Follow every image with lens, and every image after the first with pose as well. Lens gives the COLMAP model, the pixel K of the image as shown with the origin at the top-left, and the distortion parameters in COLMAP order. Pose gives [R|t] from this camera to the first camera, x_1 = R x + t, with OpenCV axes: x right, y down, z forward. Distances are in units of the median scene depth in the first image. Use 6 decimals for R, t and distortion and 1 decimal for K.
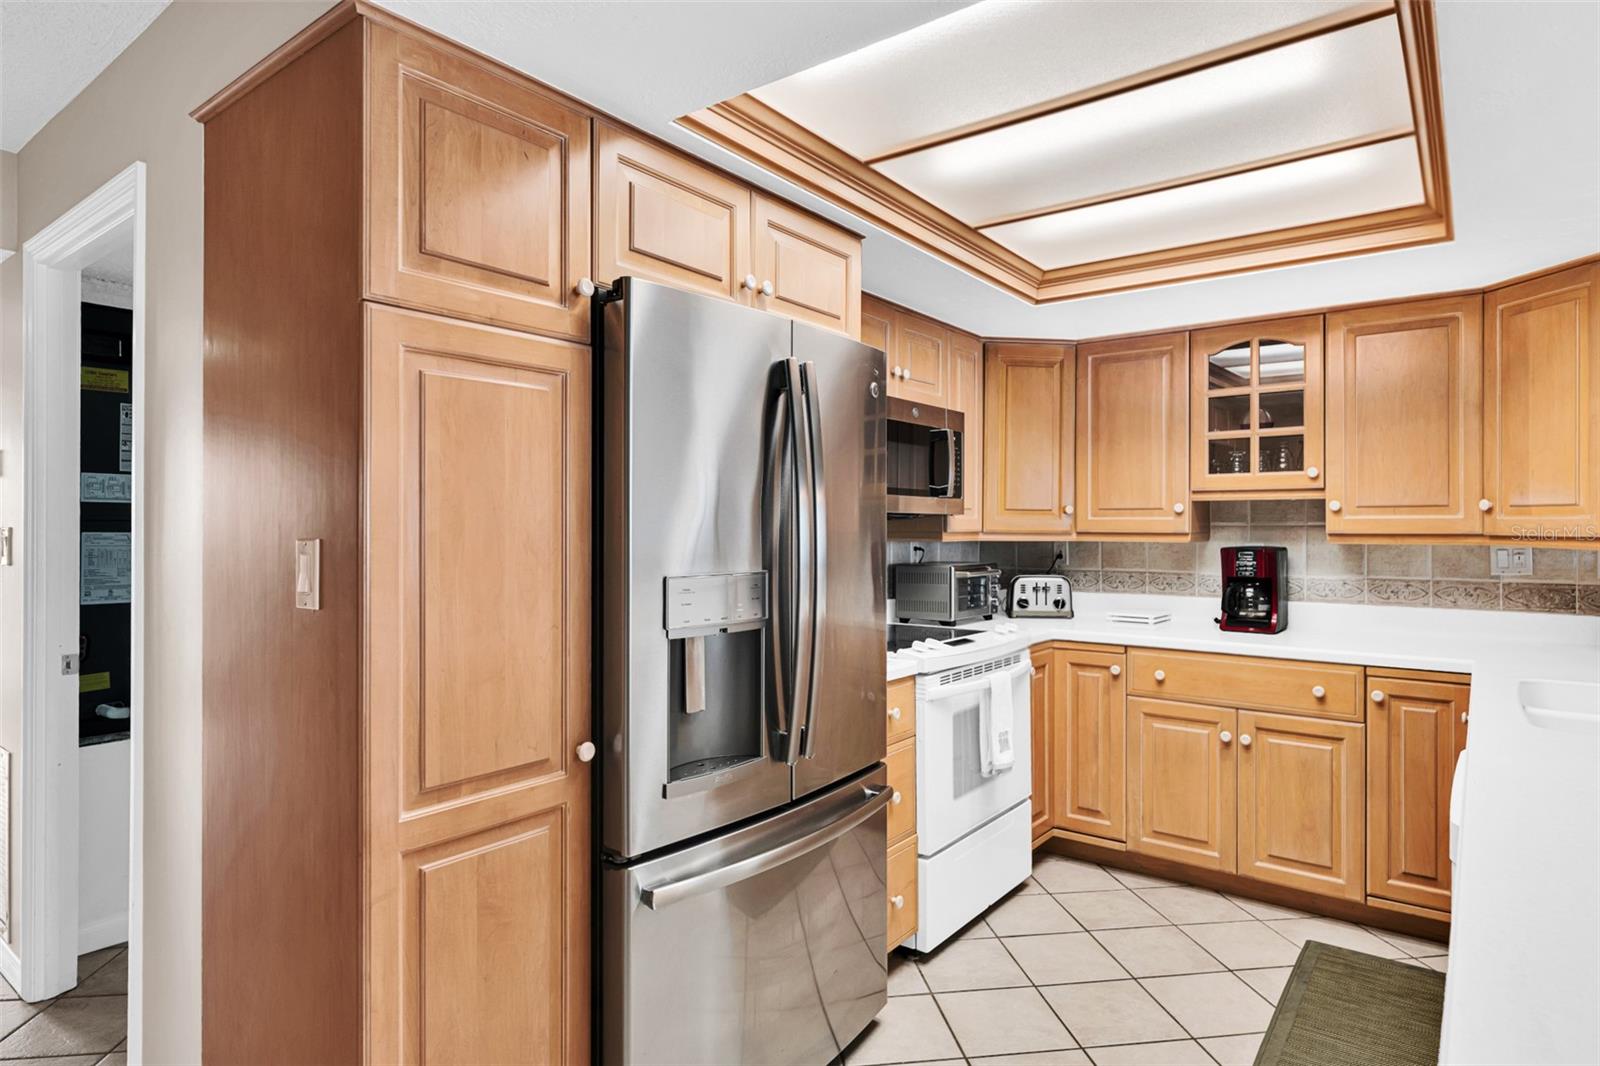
lens RADIAL K [[927.7, 0, 777.7], [0, 927.7, 525.7], [0, 0, 1]] dist [0.002443, -0.002239]
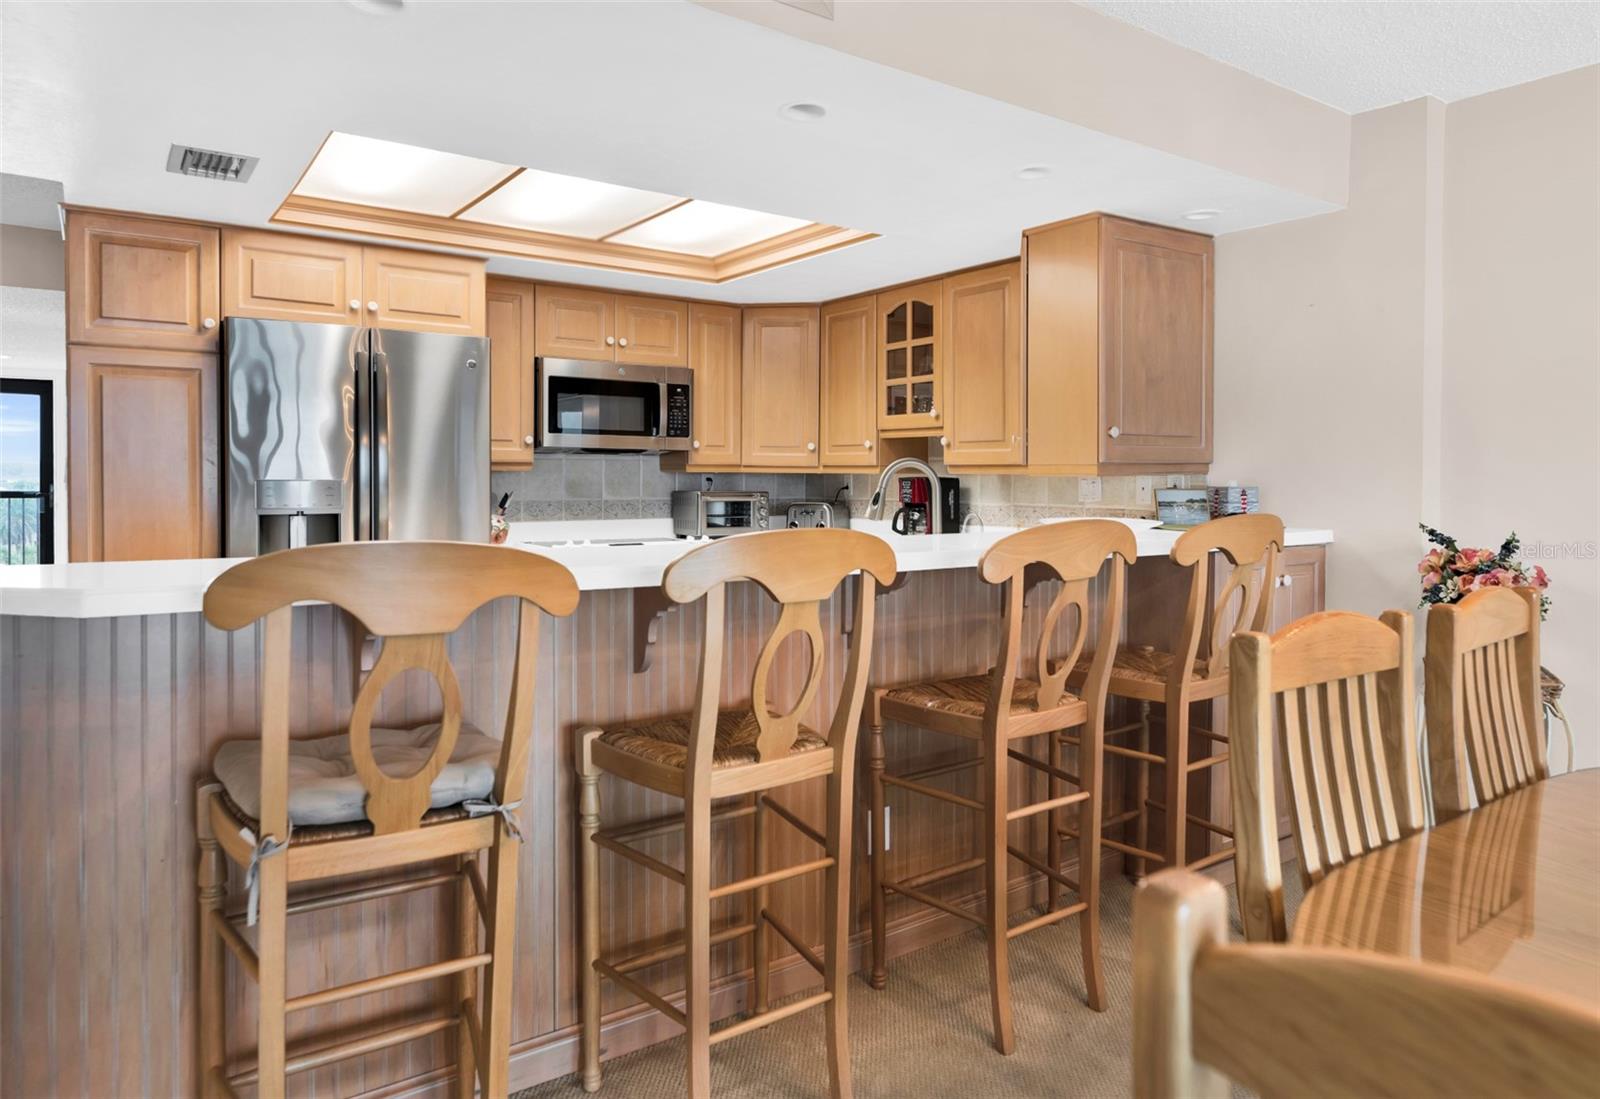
lens RADIAL K [[1054.8, 0, 775.5], [0, 1054.8, 494.1], [0, 0, 1]] dist [-0.008067, -0.006848]
pose [[0.953377, 0.009937, -0.301618, 0.807854], [-0.003974, 0.999784, 0.020376, 0.019623], [0.301755, -0.018227, 0.953211, -0.357423]]
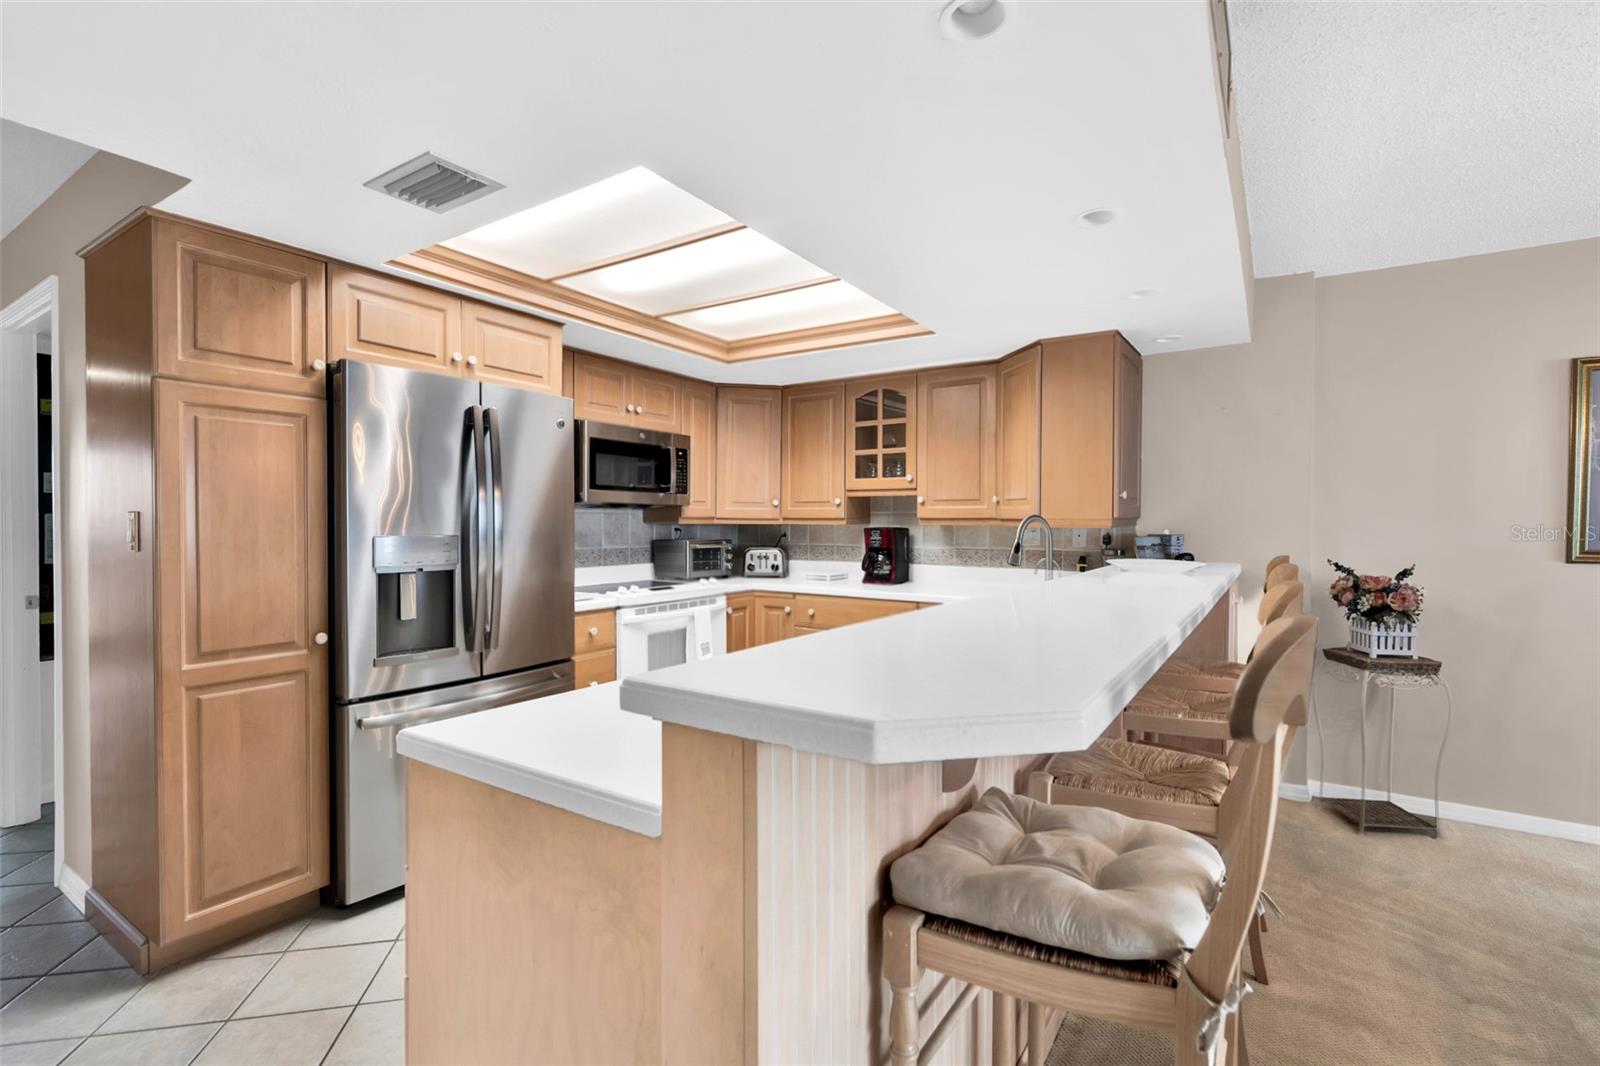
lens RADIAL K [[775.6, 0, 792.1], [0, 775.6, 532.7], [0, 0, 1]] dist [-0.000259, -0.005948]
pose [[0.996953, 0.001085, 0.078002, 0.292019], [-0.002276, 0.999882, 0.015176, 0.013994], [-0.077977, -0.015307, 0.996838, -0.258411]]
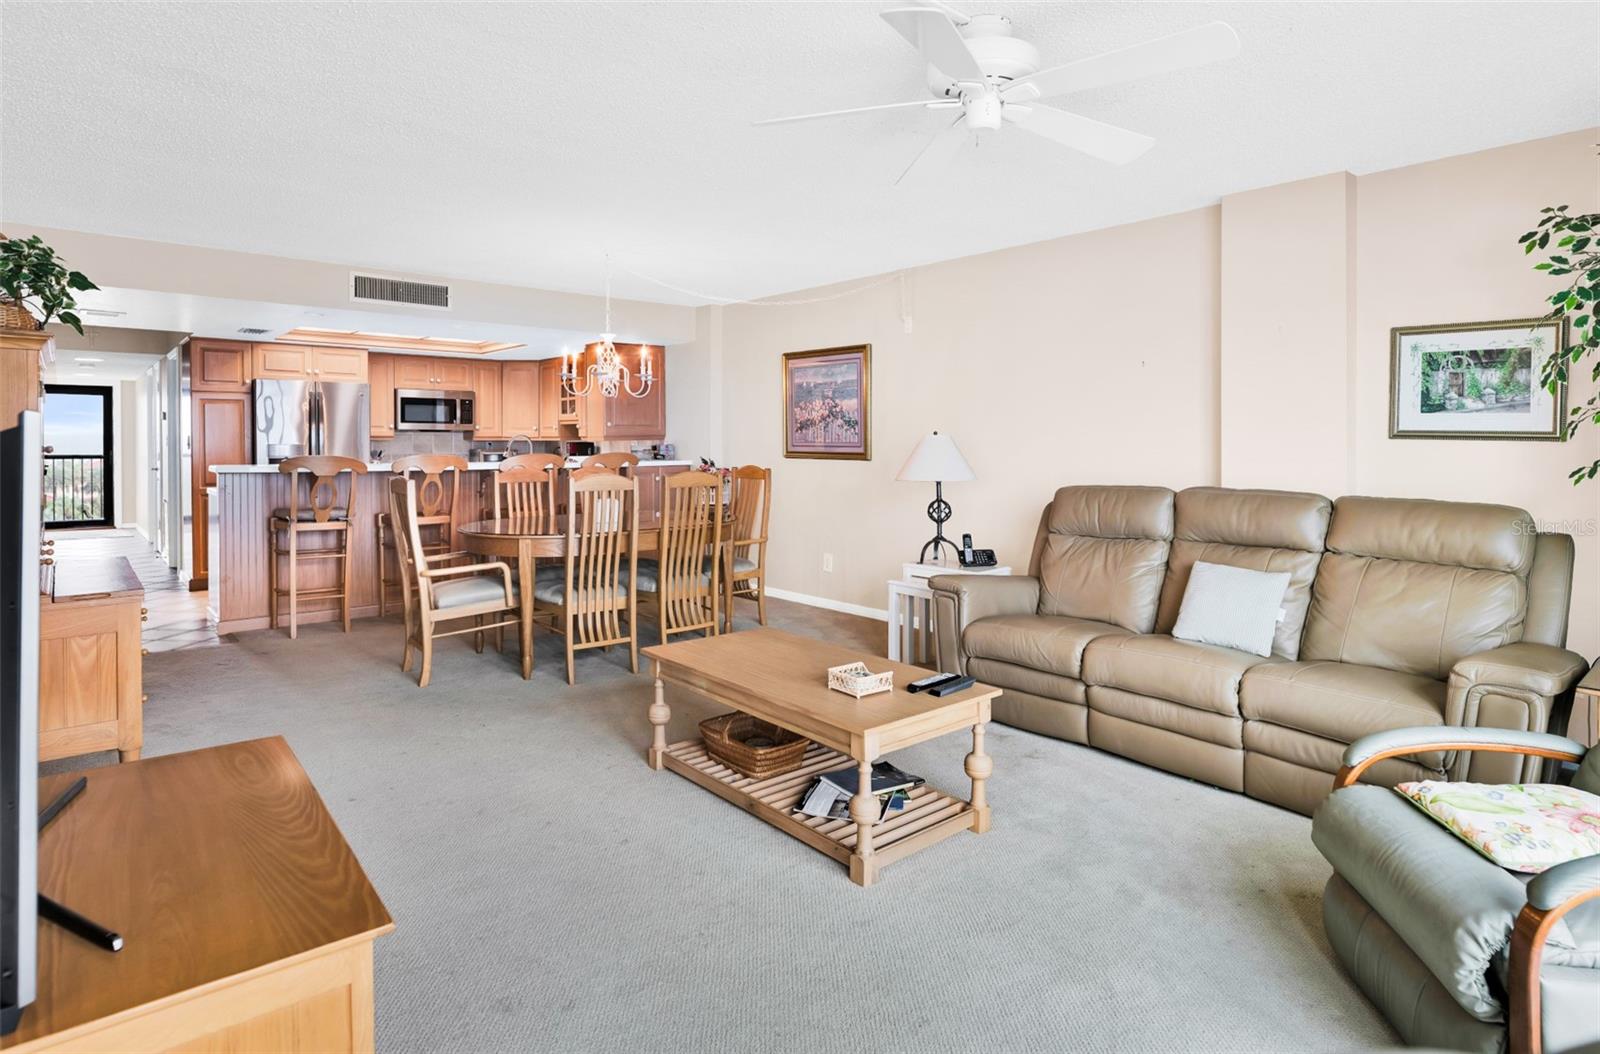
lens RADIAL K [[927.4, 0, 778.2], [0, 927.4, 443.7], [0, 0, 1]] dist [0.007120, -0.002481]
pose [[0.977312, -0.001983, -0.211796, 1.775246], [0.003125, 0.999982, 0.005056, 0.018489], [0.211782, -0.005603, 0.977301, -1.563957]]
